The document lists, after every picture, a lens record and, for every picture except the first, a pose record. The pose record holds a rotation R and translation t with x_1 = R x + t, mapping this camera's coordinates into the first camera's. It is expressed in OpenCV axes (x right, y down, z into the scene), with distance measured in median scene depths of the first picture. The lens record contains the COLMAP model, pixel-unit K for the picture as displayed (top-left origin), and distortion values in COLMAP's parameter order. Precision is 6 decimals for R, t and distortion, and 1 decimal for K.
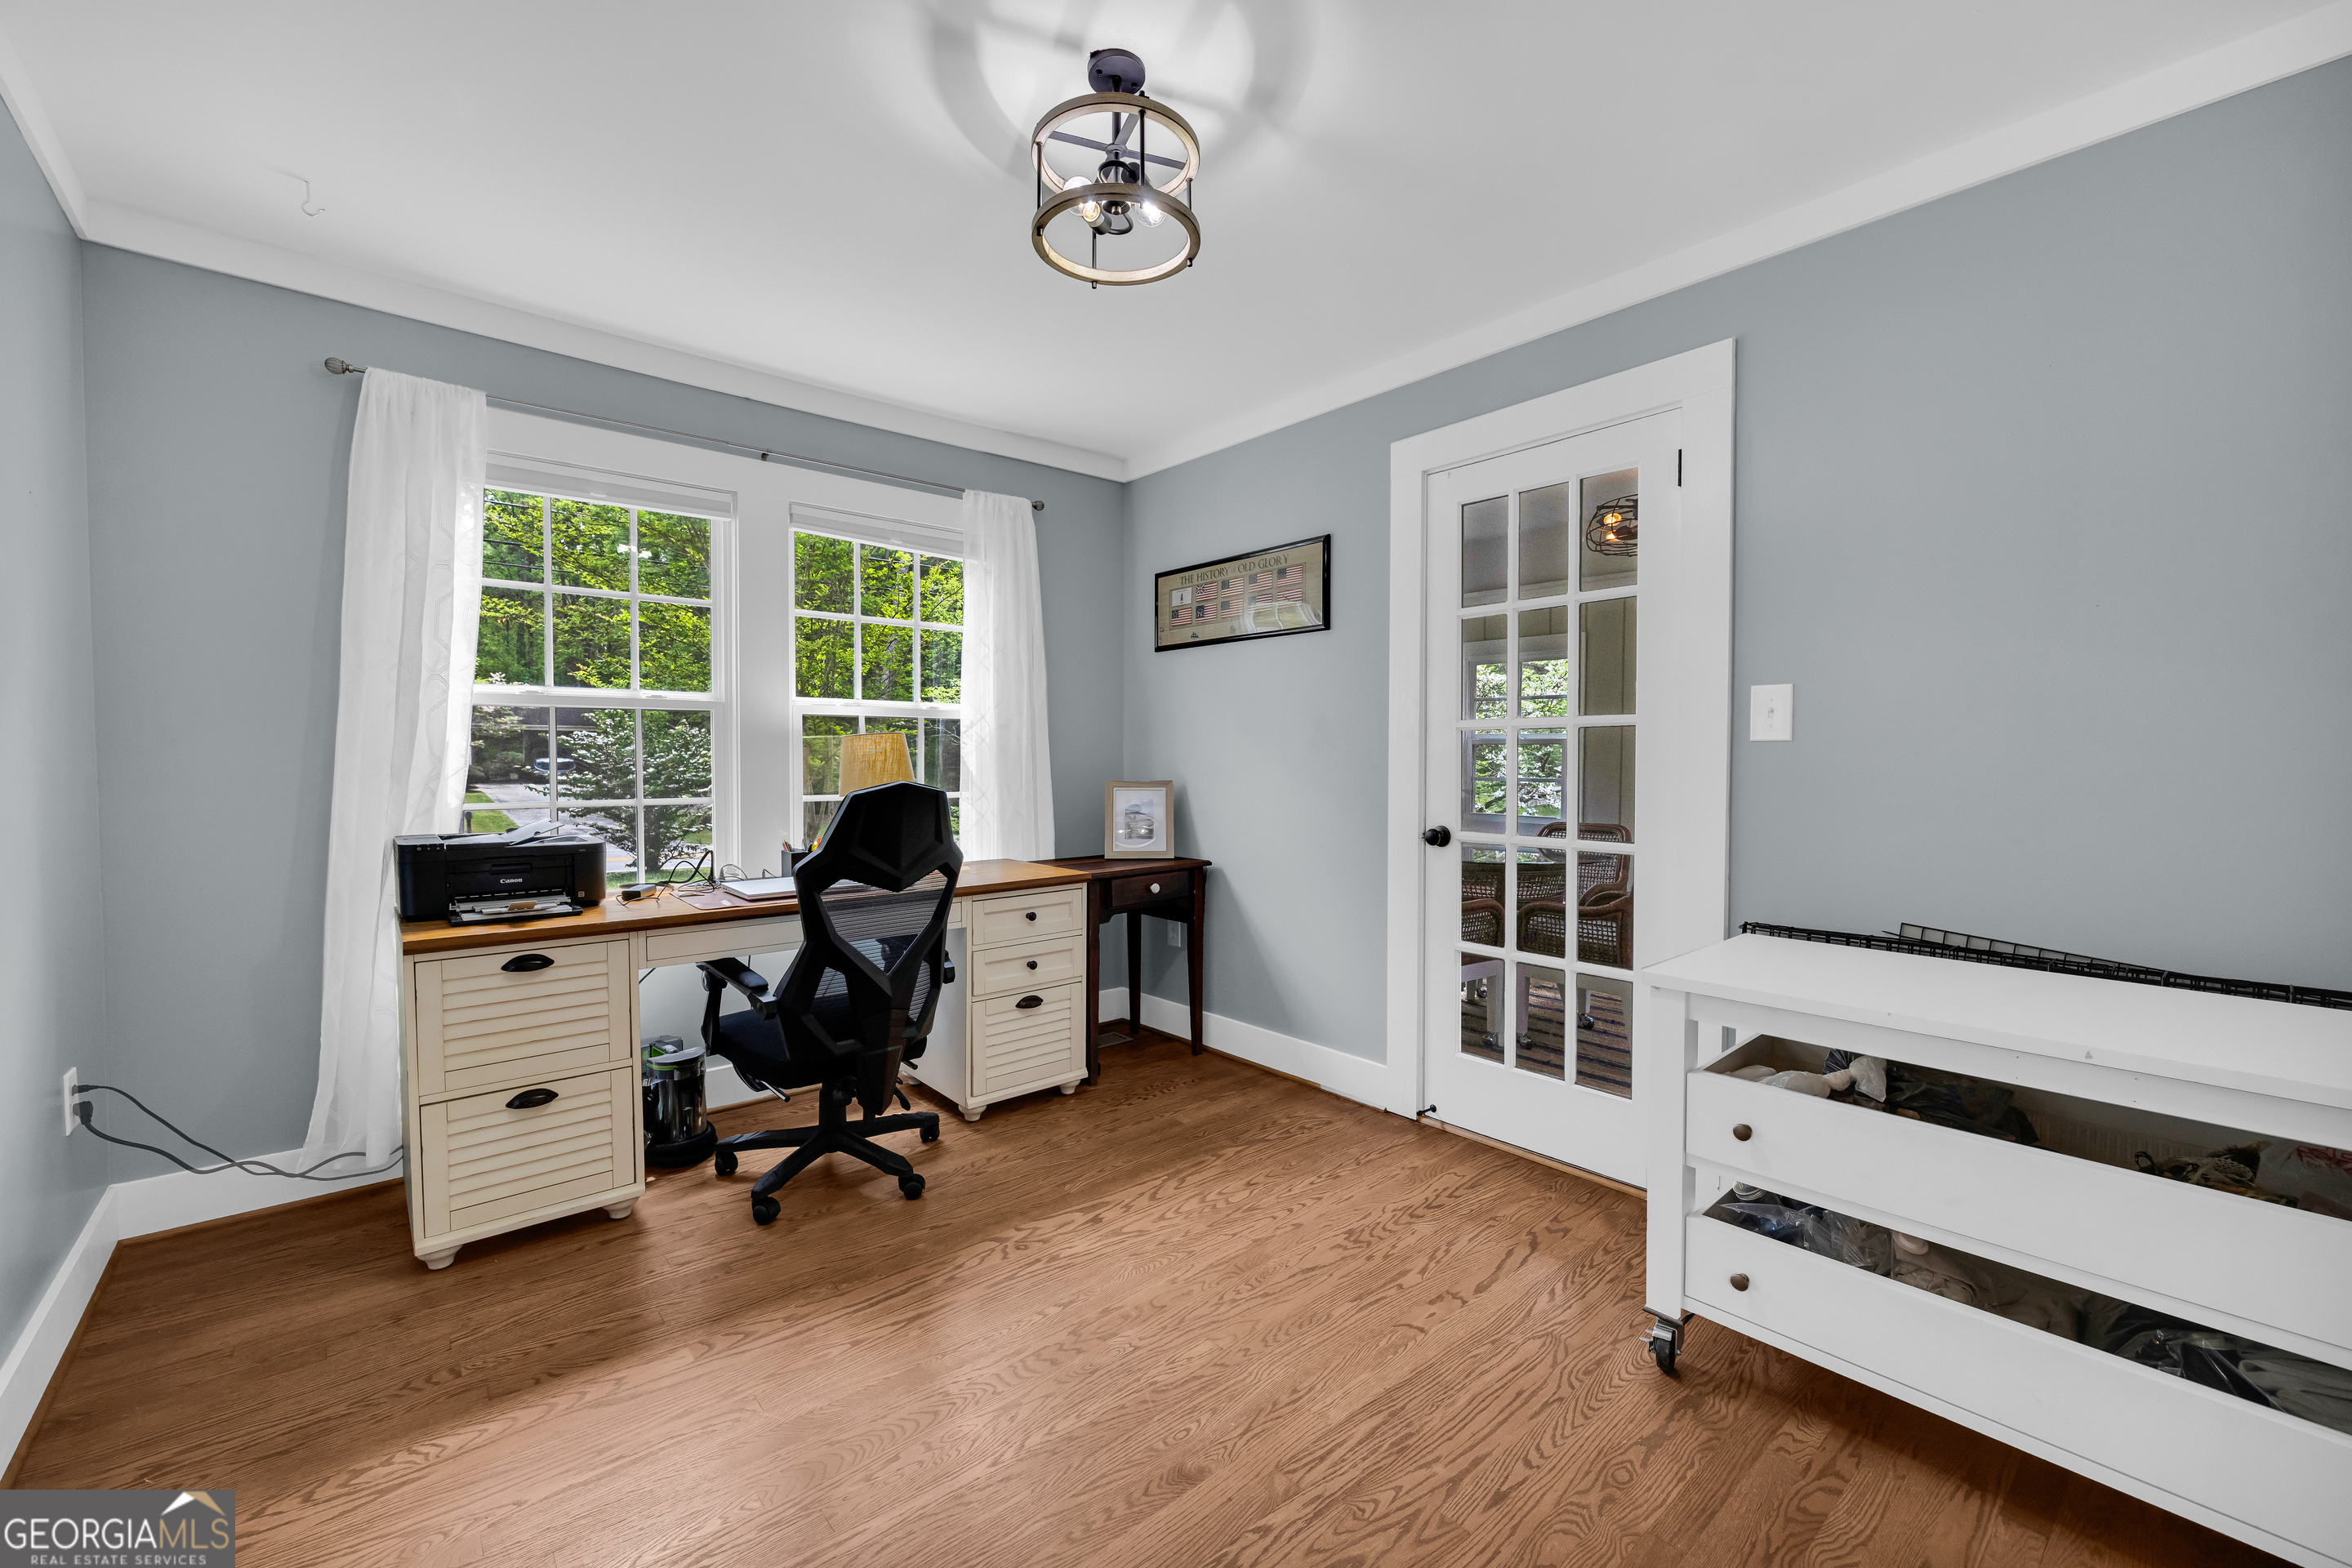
lens RADIAL K [[945.5, 0, 1175.2], [0, 945.5, 792.6], [0, 0, 1]] dist [-0.004657, -0.000056]
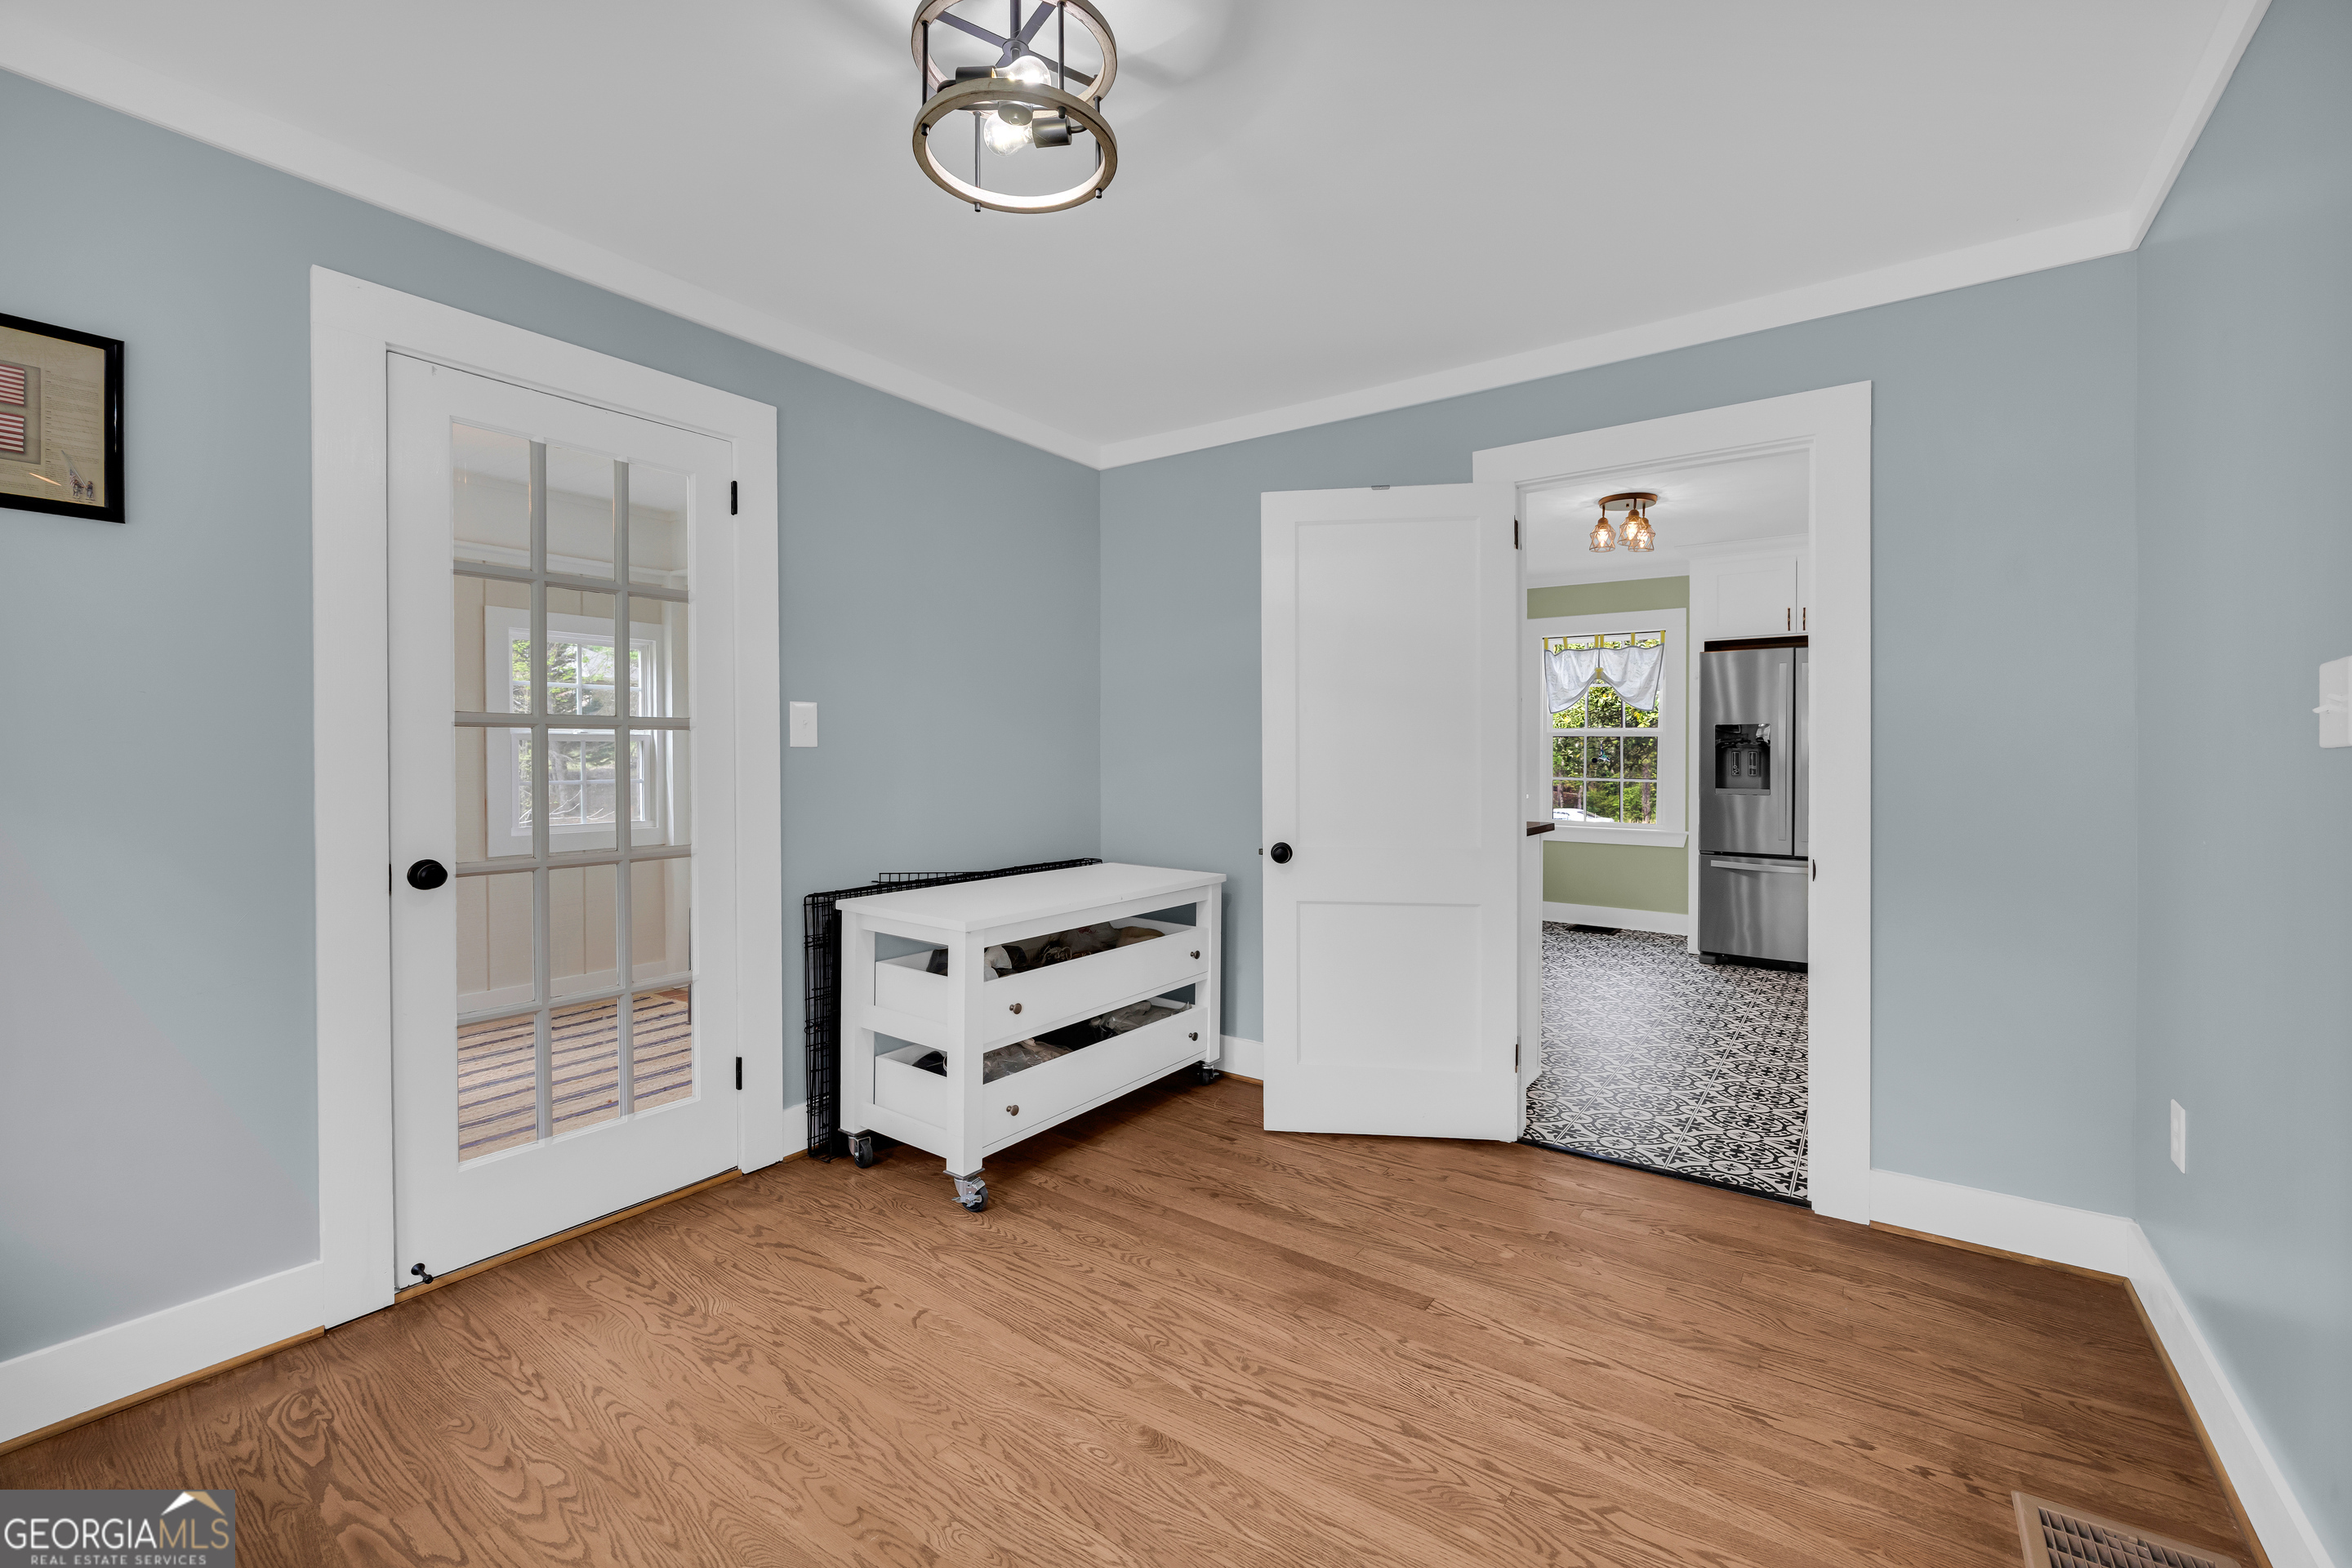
lens RADIAL K [[945.5, 0, 1165.6], [0, 945.5, 762.8], [0, 0, 1]] dist [-0.004657, -0.000056]
pose [[-0.213160, -0.011468, 0.976950, -0.662584], [0.035813, 0.999167, 0.019543, -0.039480], [-0.976361, 0.039154, -0.212572, 0.766692]]
